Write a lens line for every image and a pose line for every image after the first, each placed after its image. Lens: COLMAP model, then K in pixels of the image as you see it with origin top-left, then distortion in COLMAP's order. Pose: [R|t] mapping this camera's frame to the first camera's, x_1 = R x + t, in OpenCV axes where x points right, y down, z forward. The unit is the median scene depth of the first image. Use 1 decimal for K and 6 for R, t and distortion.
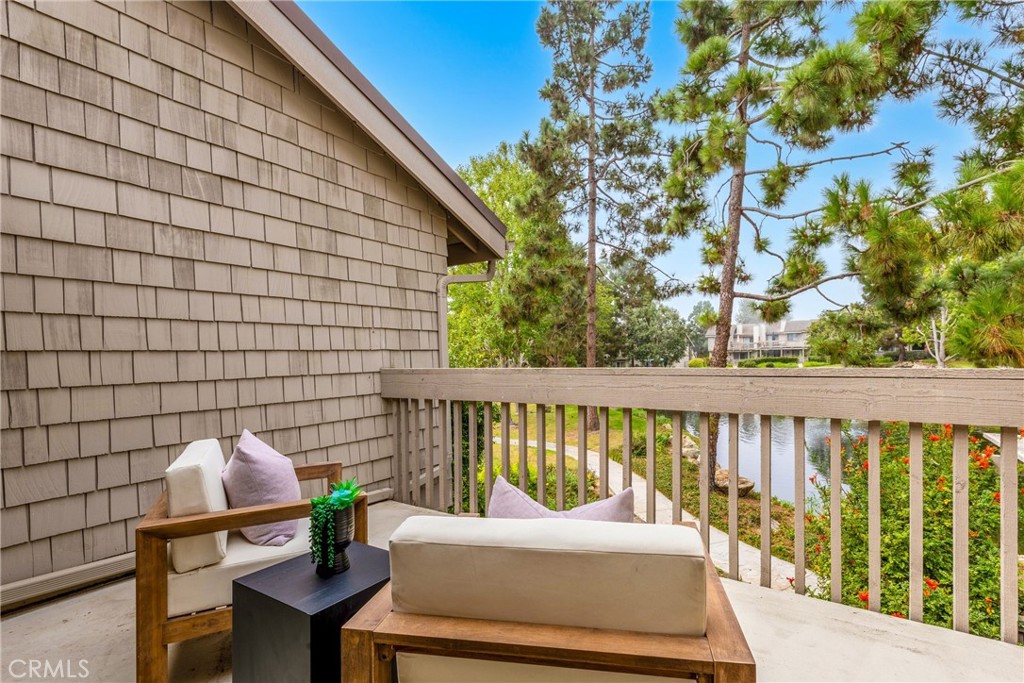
lens RADIAL K [[487.3, 0, 544.5], [0, 487.3, 356.9], [0, 0, 1]] dist [0.005461, 0.000015]
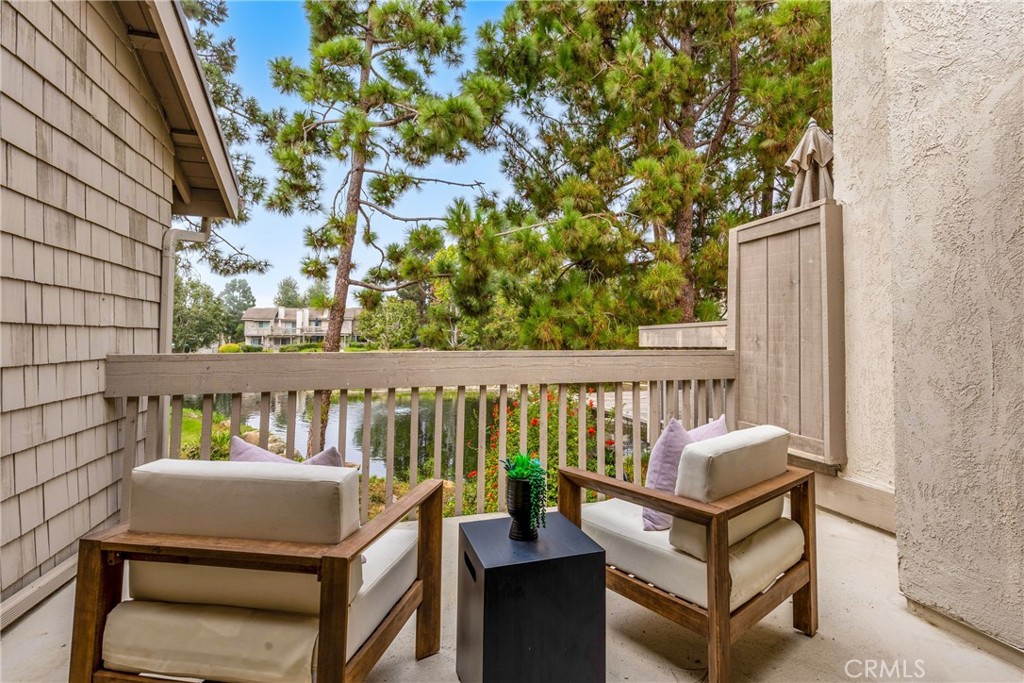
lens RADIAL K [[495.0, 0, 540.5], [0, 495.0, 314.0], [0, 0, 1]] dist [0.000615, 0.000099]
pose [[0.627696, 0.055458, 0.776481, -0.134430], [-0.010260, 0.997962, -0.062982, 0.001484], [-0.778391, 0.031567, 0.626986, 0.028648]]
